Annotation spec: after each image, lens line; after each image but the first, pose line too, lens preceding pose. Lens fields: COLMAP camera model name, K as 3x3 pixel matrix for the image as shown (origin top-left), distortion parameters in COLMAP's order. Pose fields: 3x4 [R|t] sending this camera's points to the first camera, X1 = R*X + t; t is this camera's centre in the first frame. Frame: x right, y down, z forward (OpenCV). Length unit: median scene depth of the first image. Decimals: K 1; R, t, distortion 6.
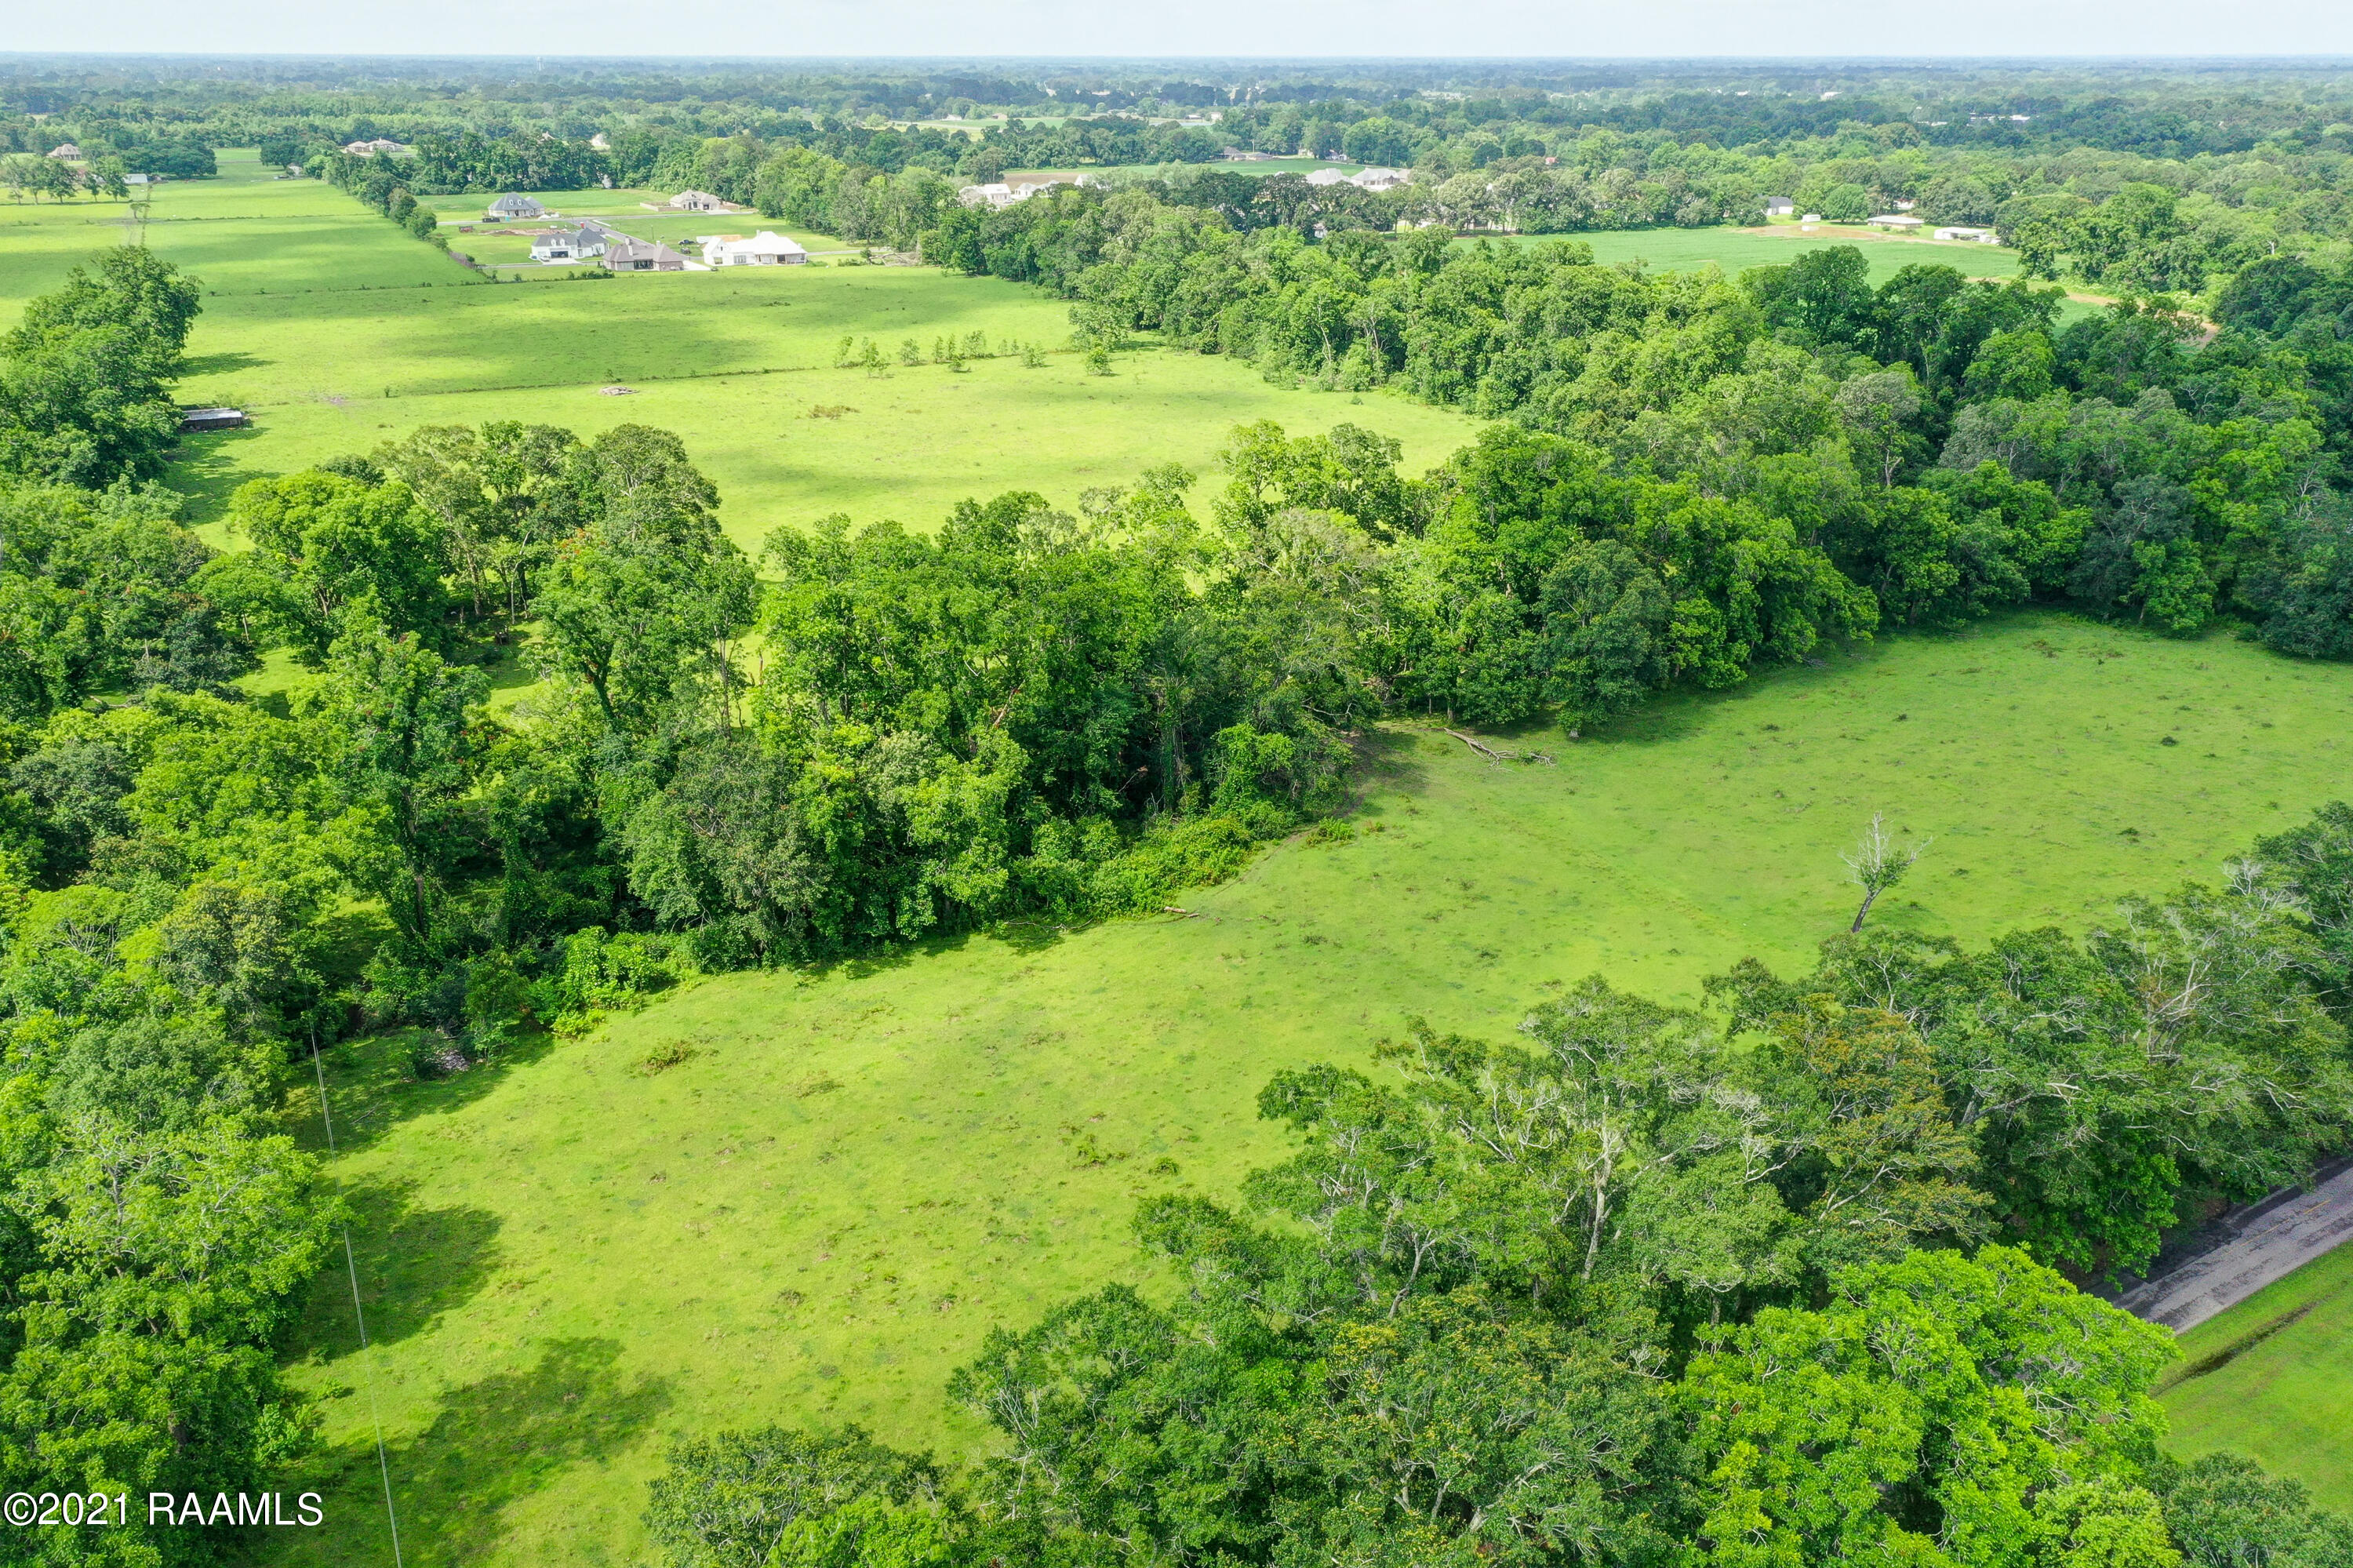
lens RADIAL K [[1875.7, 0, 1175.8], [0, 1875.7, 751.1], [0, 0, 1]] dist [0.007575, 0.004157]
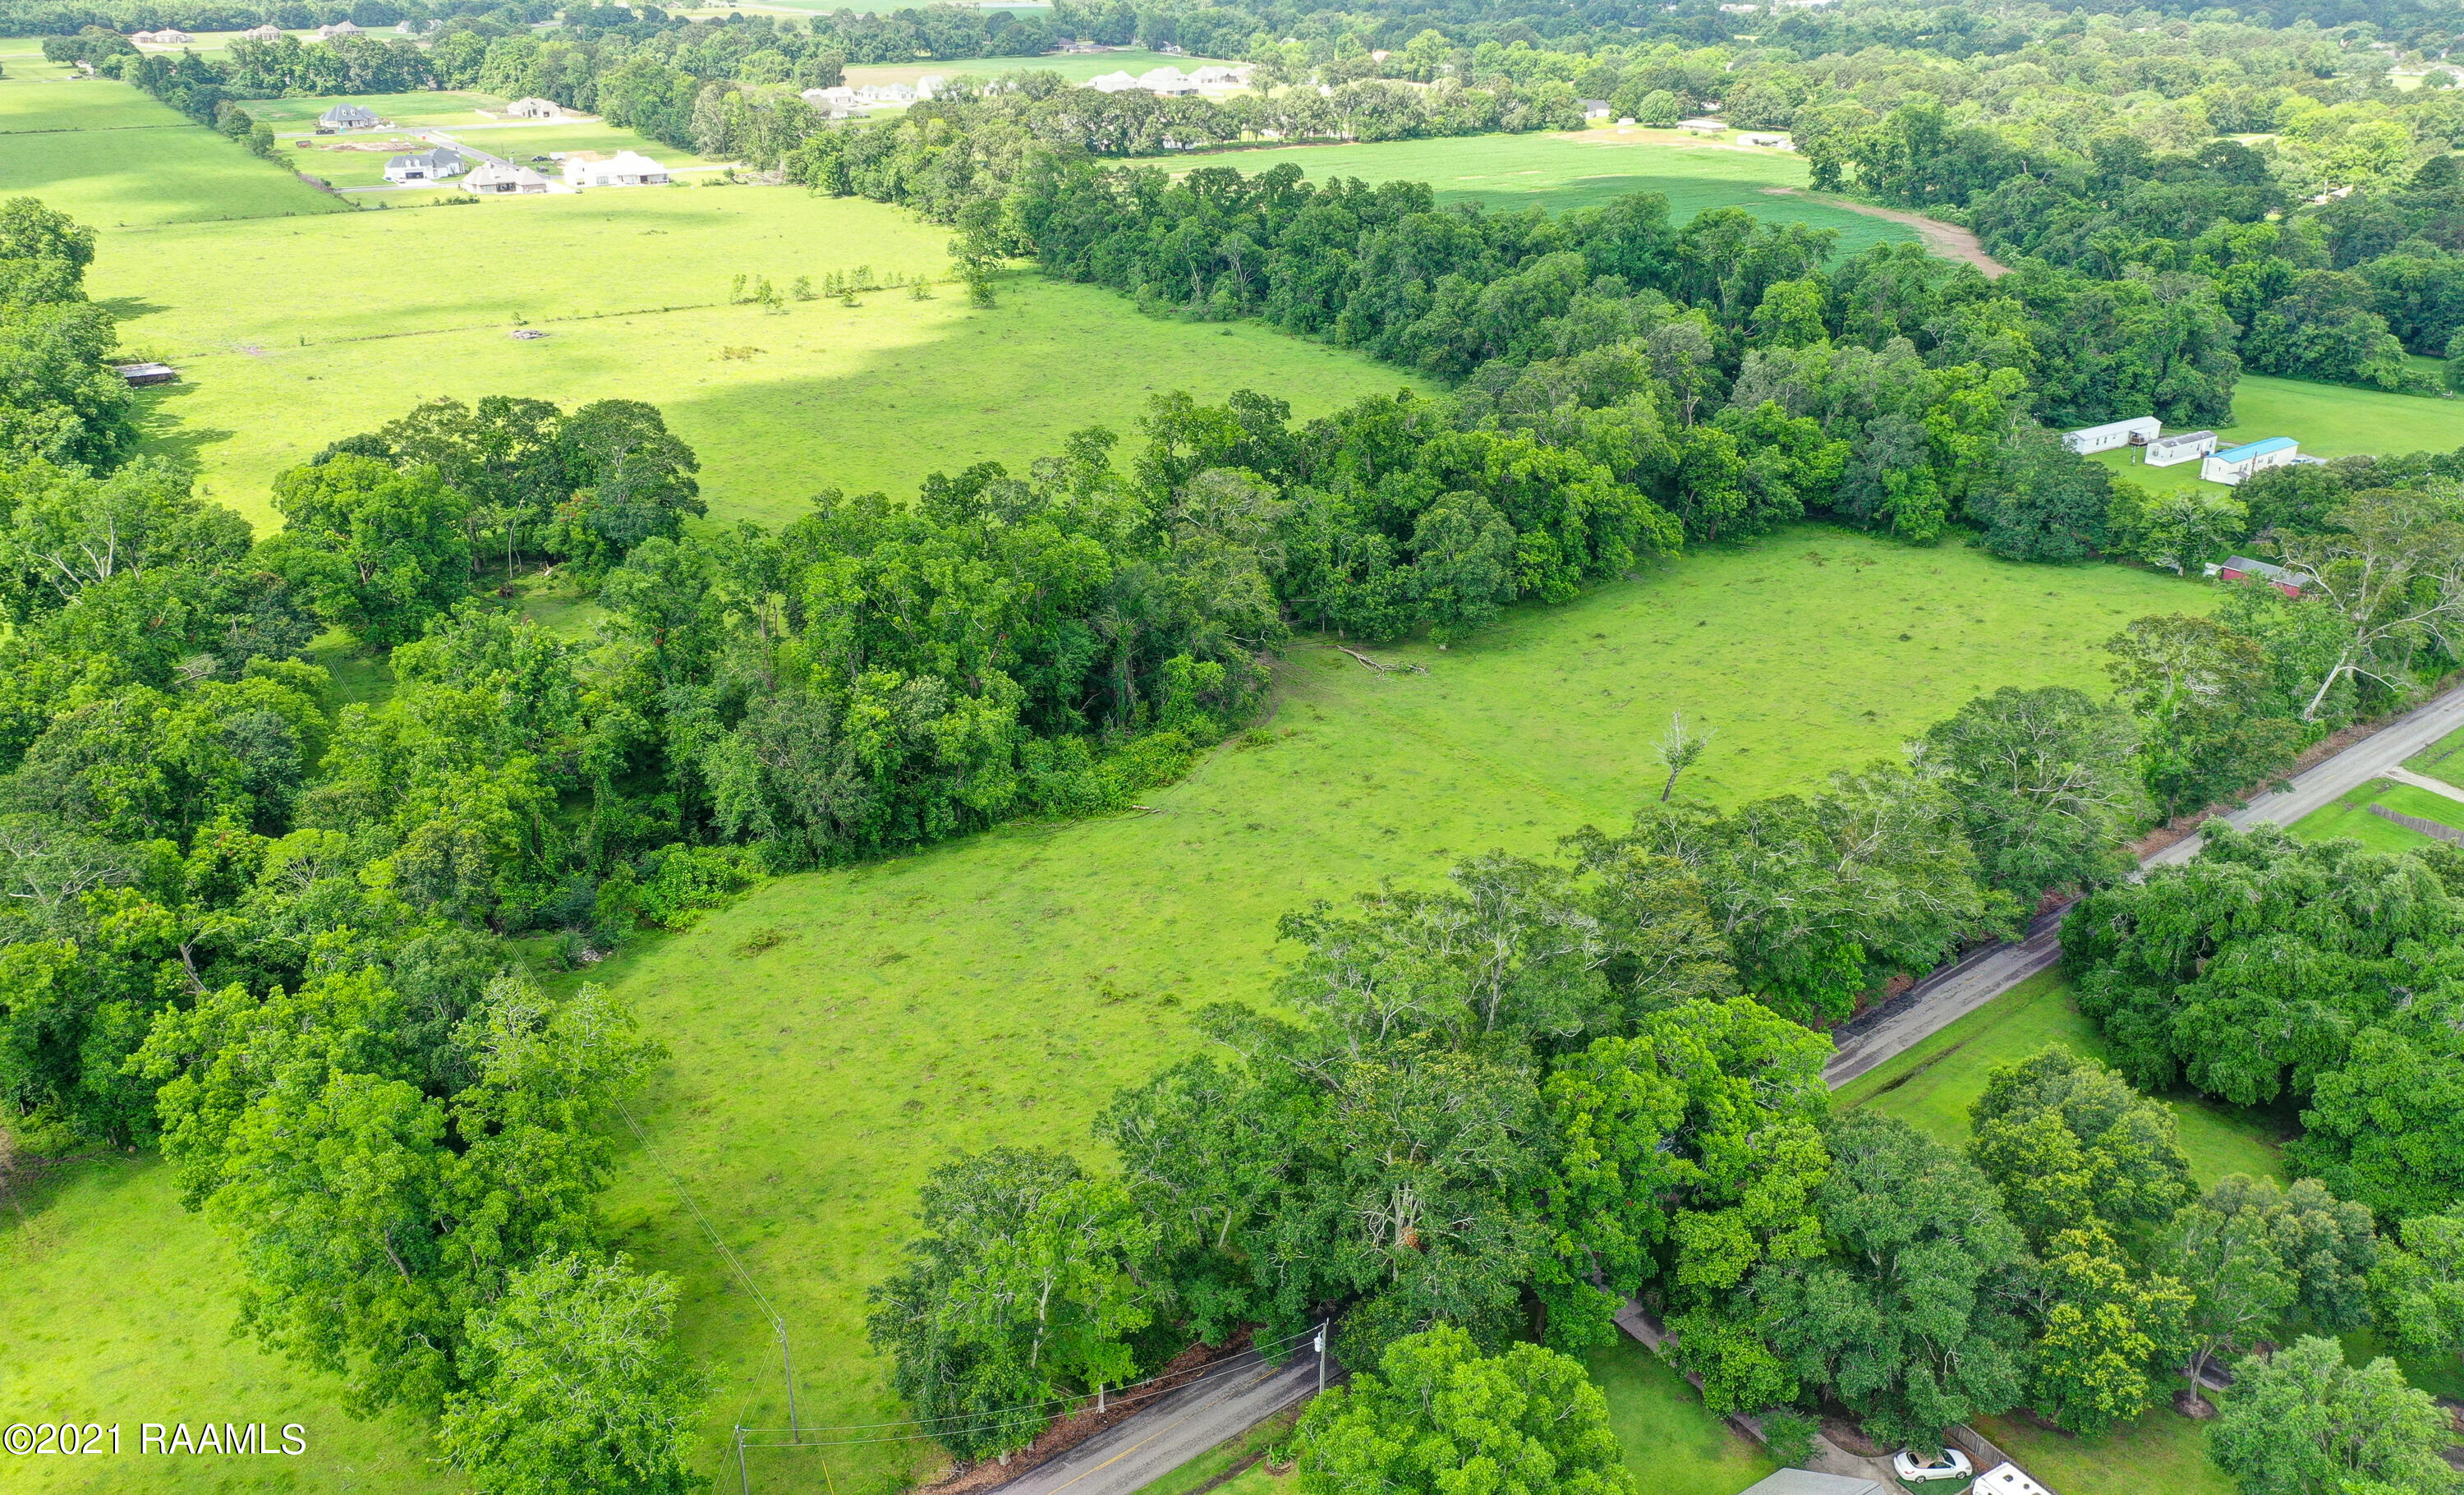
lens RADIAL K [[1921.2, 0, 1227.6], [0, 1921.2, 669.5], [0, 0, 1]] dist [0.006634, 0.005574]
pose [[0.993130, -0.037735, 0.110763, -0.057455], [0.035454, 0.999118, 0.022499, -0.024211], [-0.111514, -0.018417, 0.993592, -0.197797]]
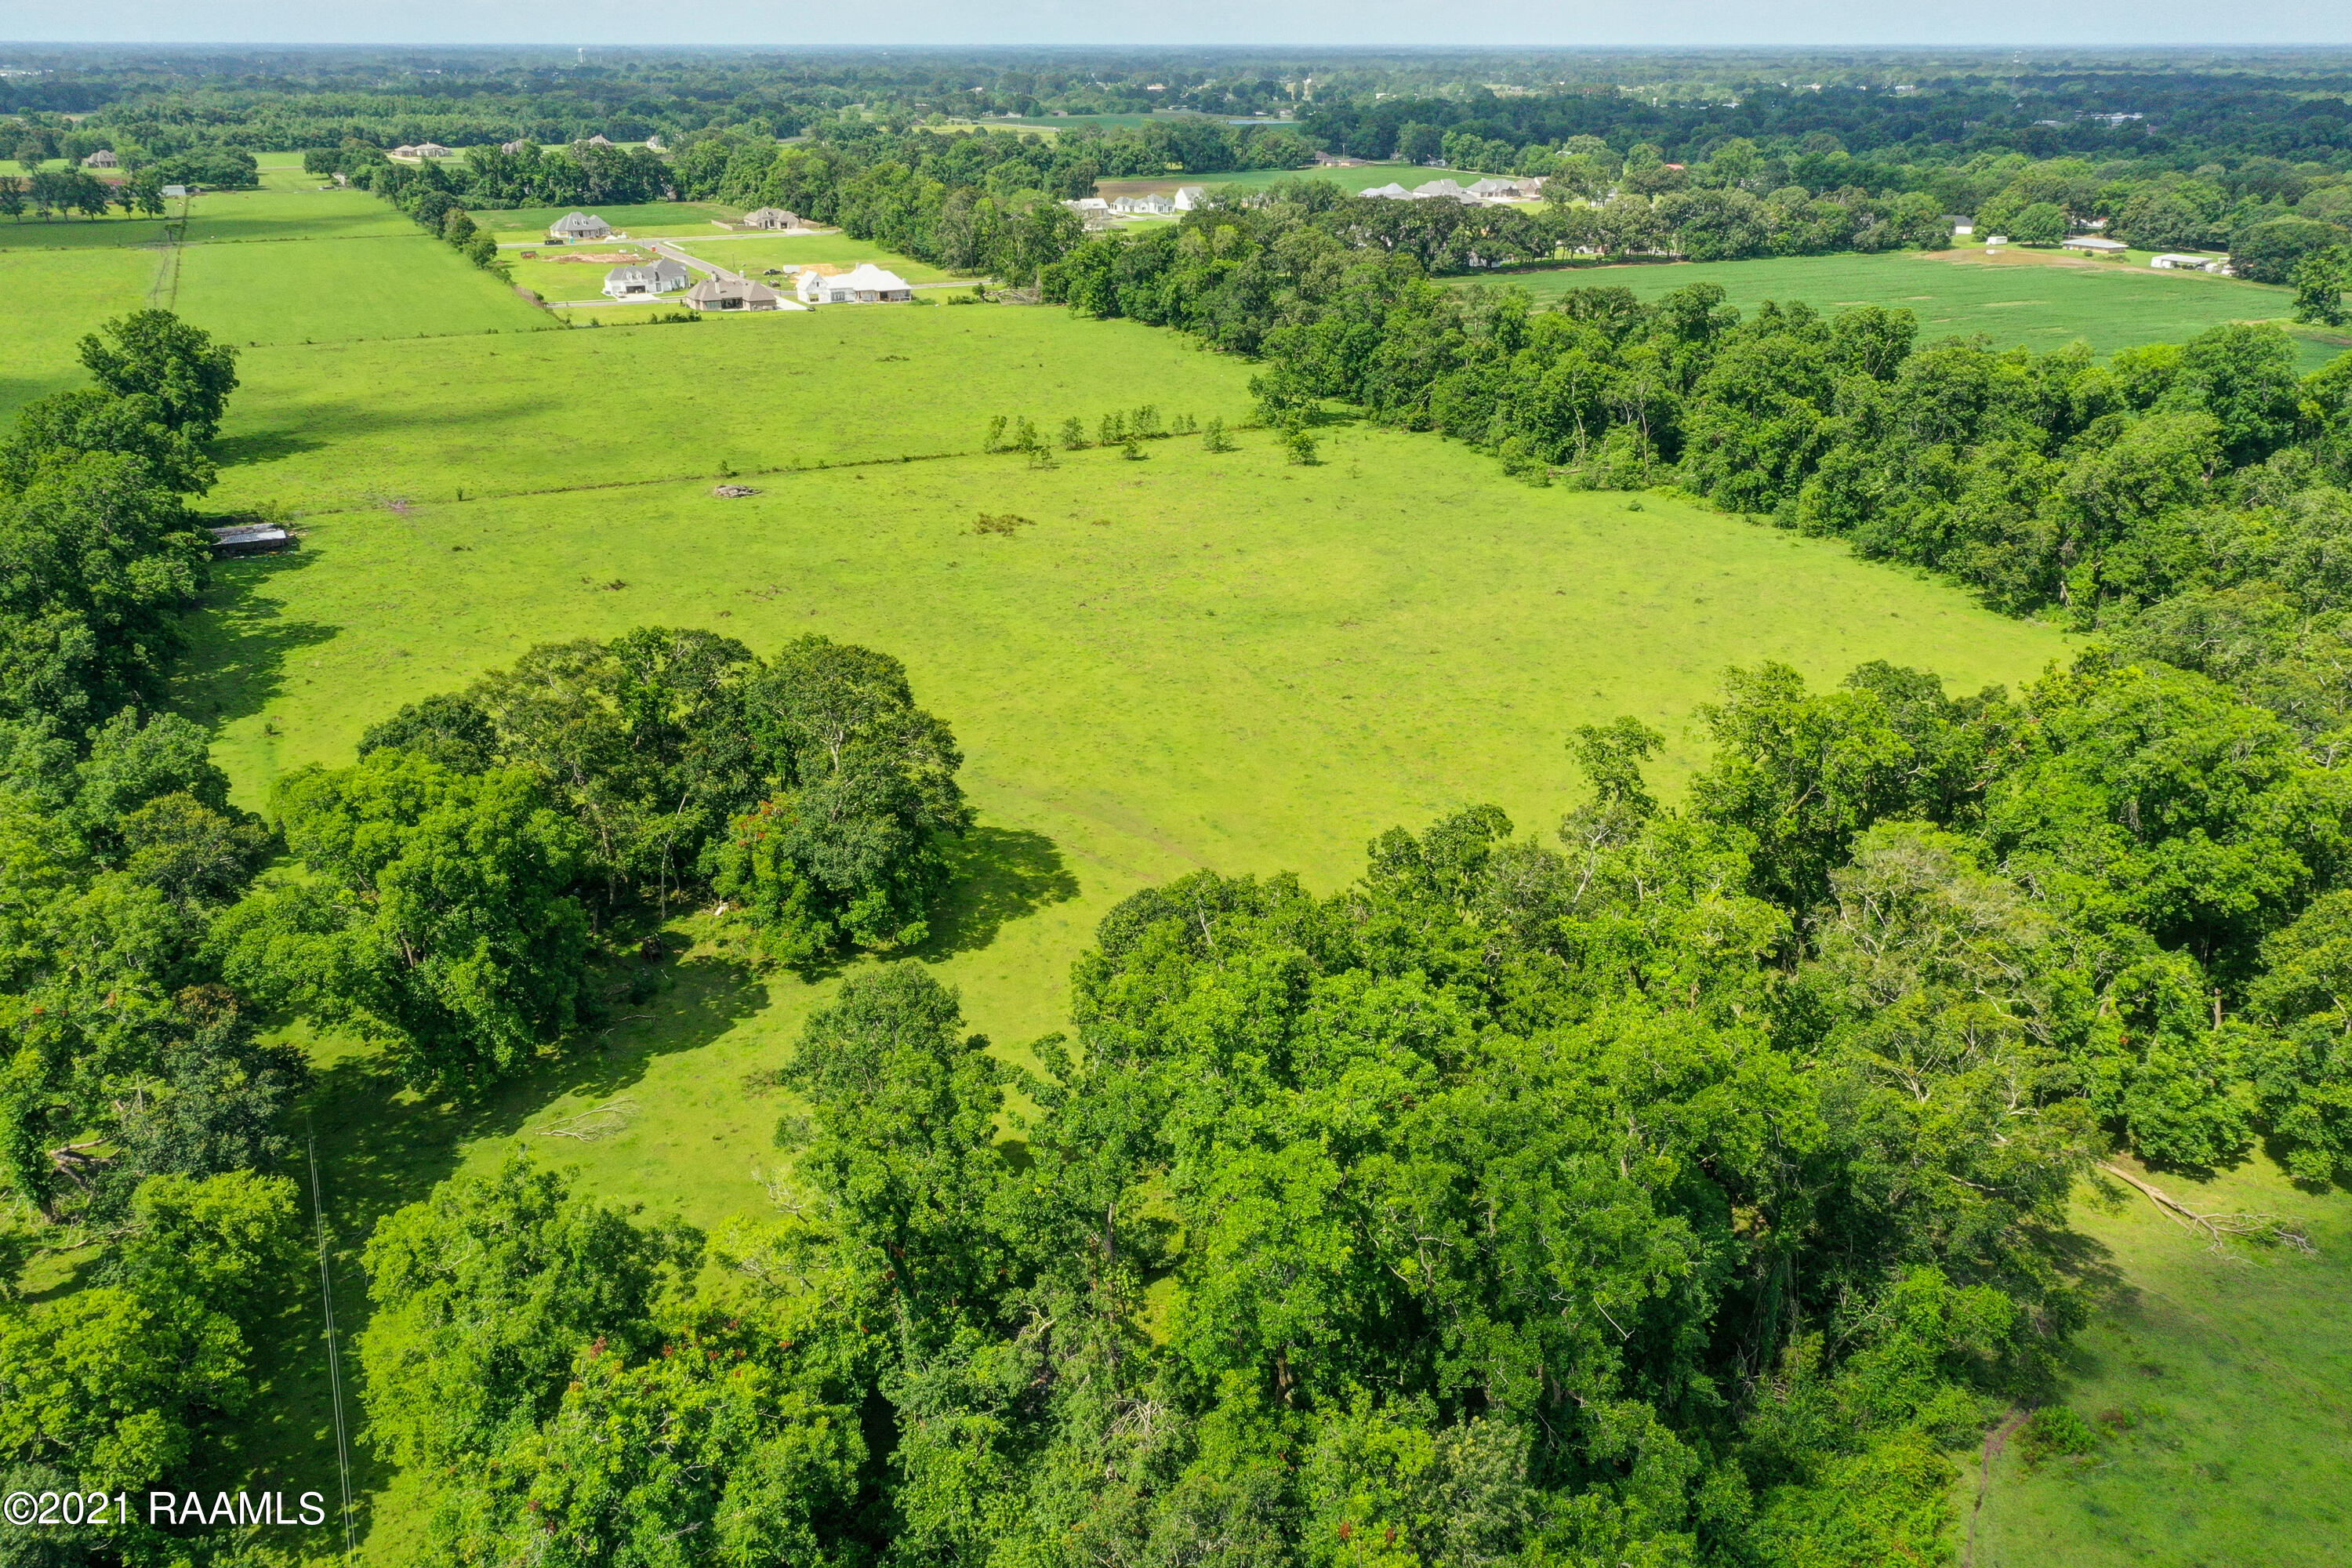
lens RADIAL K [[1851.1, 0, 1176.0], [0, 1851.1, 784.0], [0, 0, 1]] dist [0.004404, 0.003157]
pose [[0.999879, 0.005063, -0.014676, -0.151008], [-0.004685, 0.999660, 0.025662, -0.140656], [0.014801, -0.025591, 0.999563, 0.304933]]
